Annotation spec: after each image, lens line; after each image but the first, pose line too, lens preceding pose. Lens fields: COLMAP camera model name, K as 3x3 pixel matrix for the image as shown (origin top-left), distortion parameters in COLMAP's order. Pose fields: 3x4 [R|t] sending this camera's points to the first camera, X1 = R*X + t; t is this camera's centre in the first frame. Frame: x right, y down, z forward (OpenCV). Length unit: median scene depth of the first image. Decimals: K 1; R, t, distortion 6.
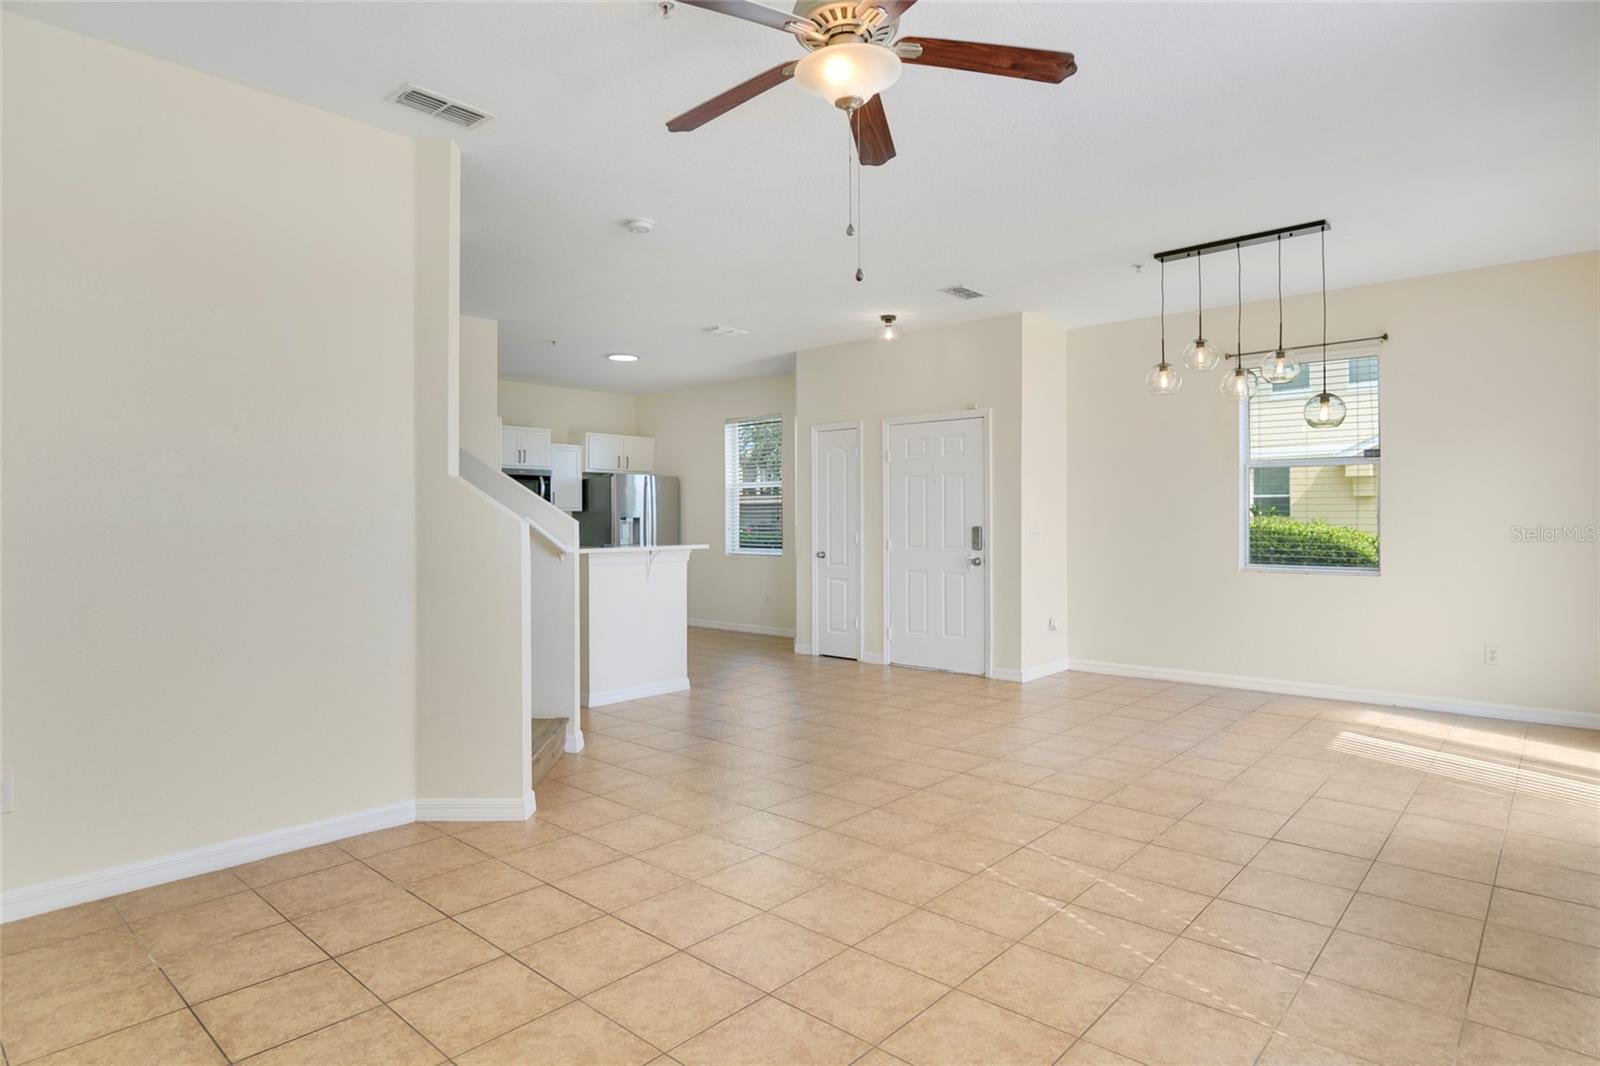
lens RADIAL K [[881.0, 0, 814.3], [0, 881.0, 528.1], [0, 0, 1]] dist [-0.036797, 0.010769]
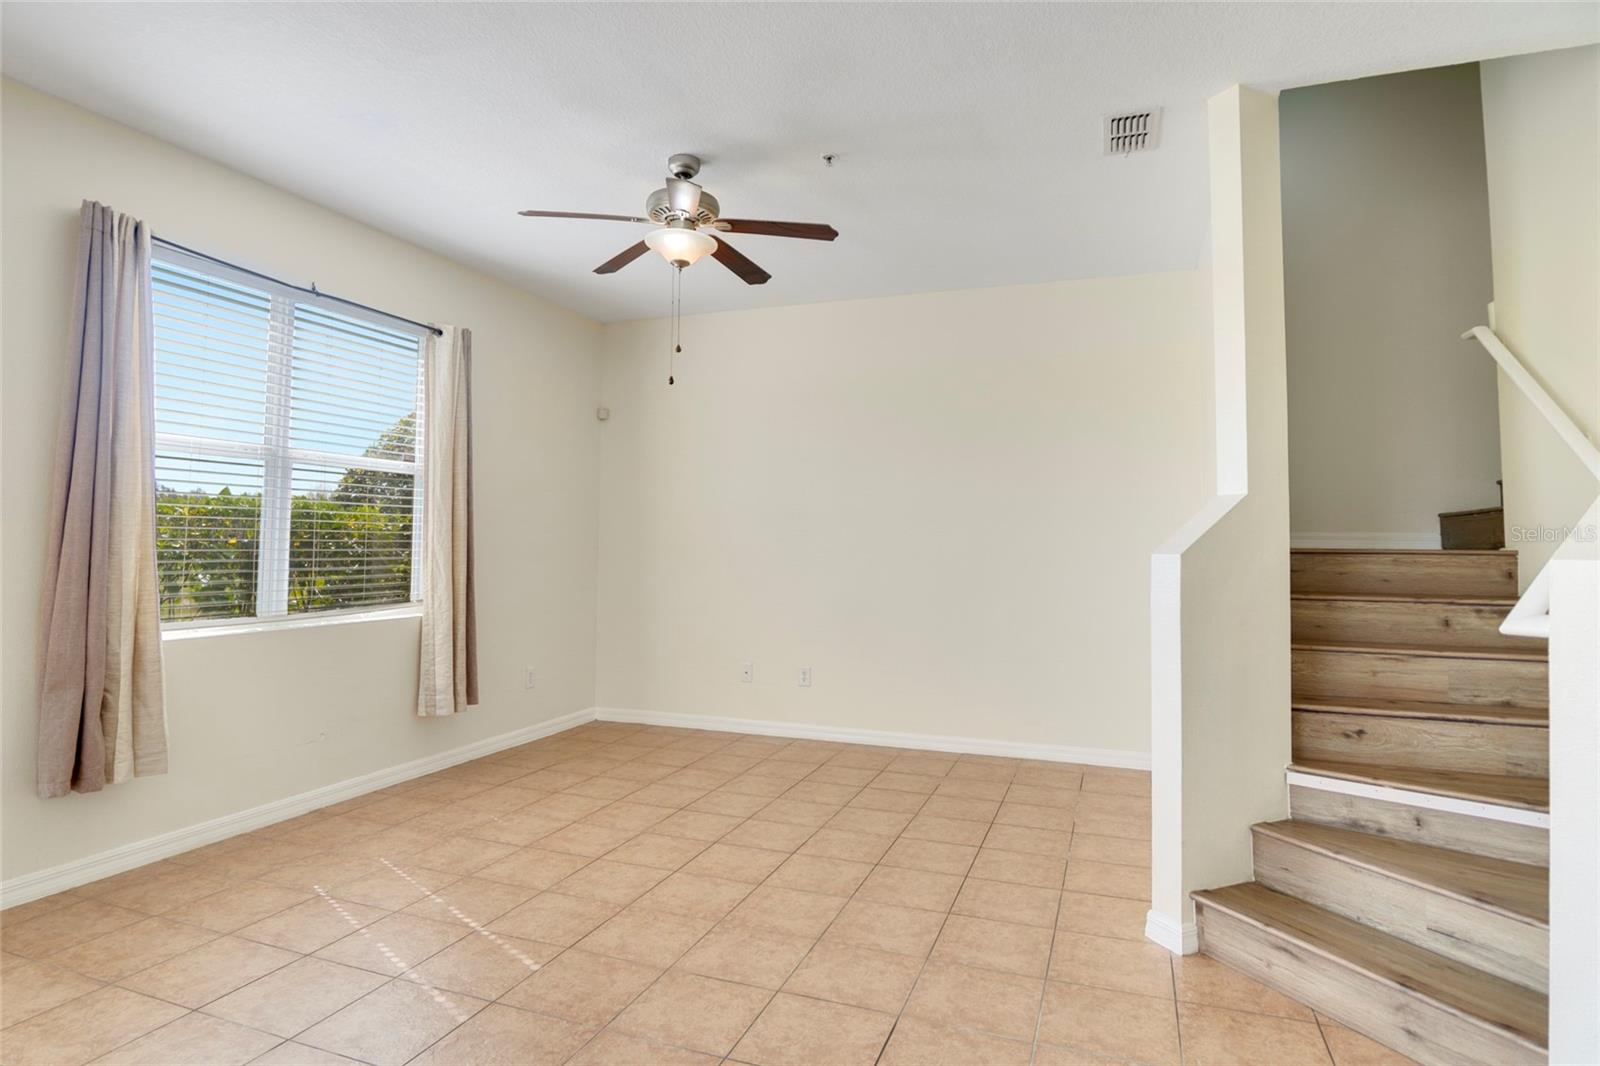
lens RADIAL K [[881.0, 0, 795.3], [0, 881.0, 490.7], [0, 0, 1]] dist [-0.036797, 0.010769]
pose [[-0.937748, -0.027003, -0.346265, 0.314928], [-0.009863, 0.998641, -0.051168, -0.025770], [0.347176, -0.044568, -0.936740, 2.115240]]
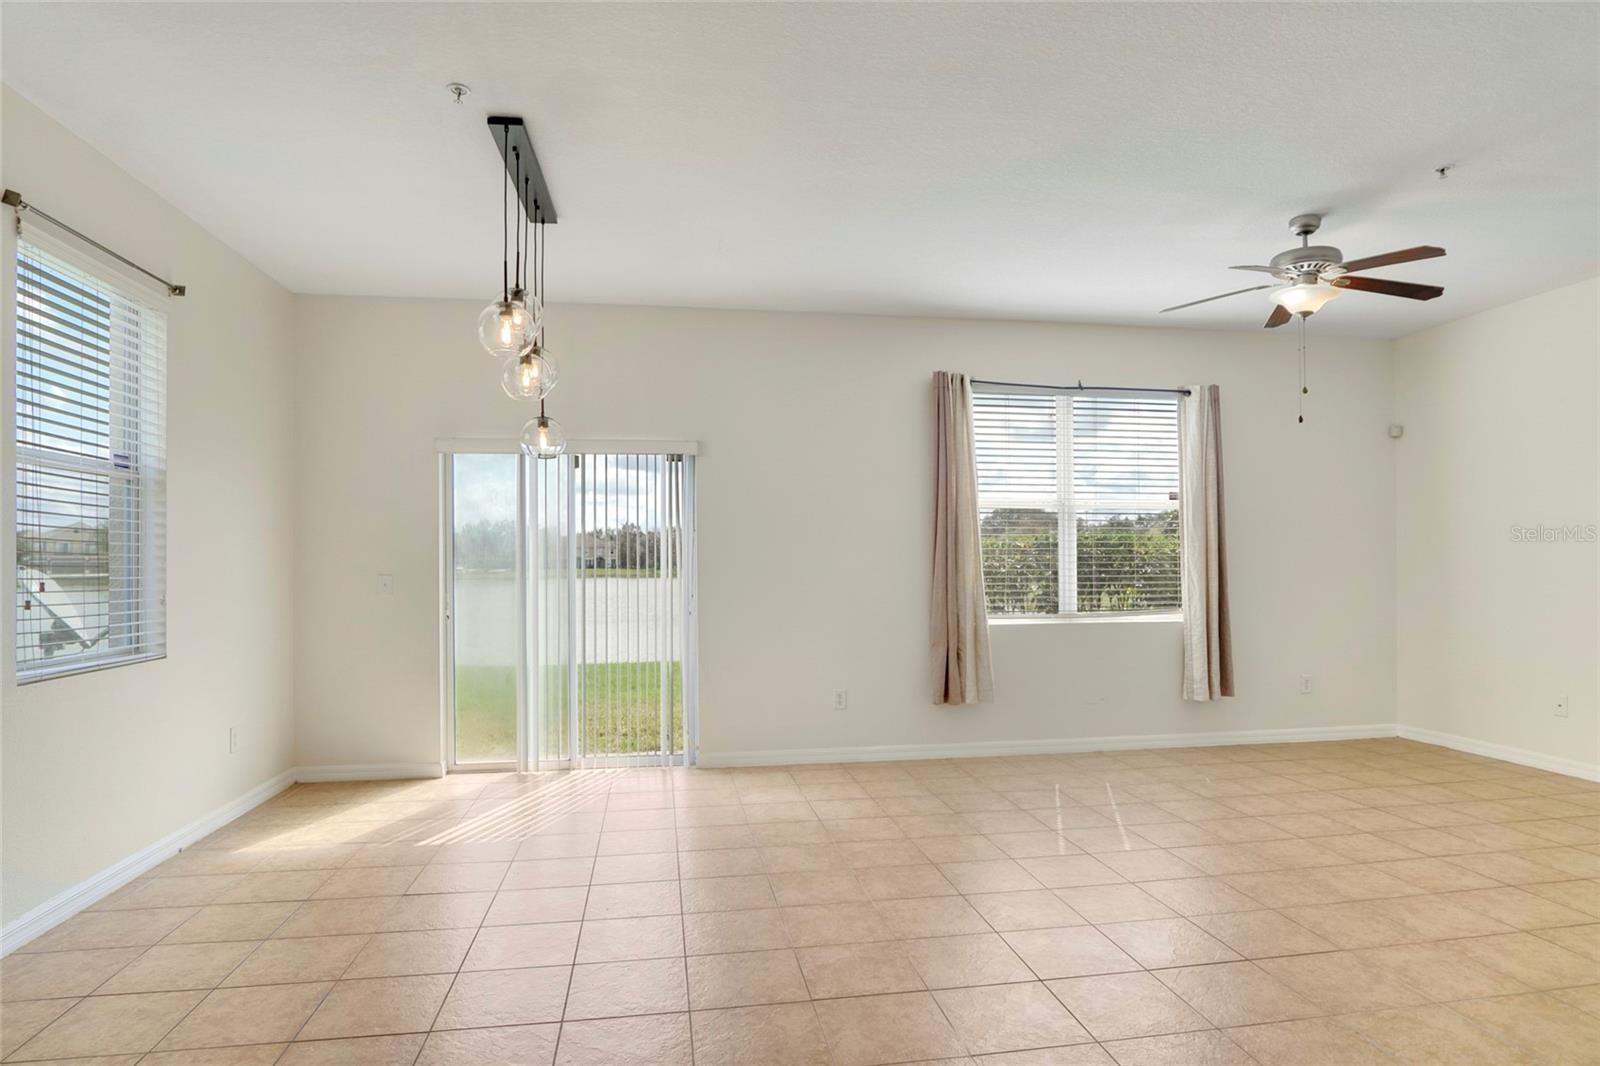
lens RADIAL K [[881.0, 0, 794.8], [0, 881.0, 553.8], [0, 0, 1]] dist [-0.036797, 0.010769]
pose [[-0.766643, 0.011994, 0.641961, -0.240200], [0.010798, 0.999925, -0.005786, -0.025405], [-0.641982, 0.002496, -0.766715, 2.516173]]
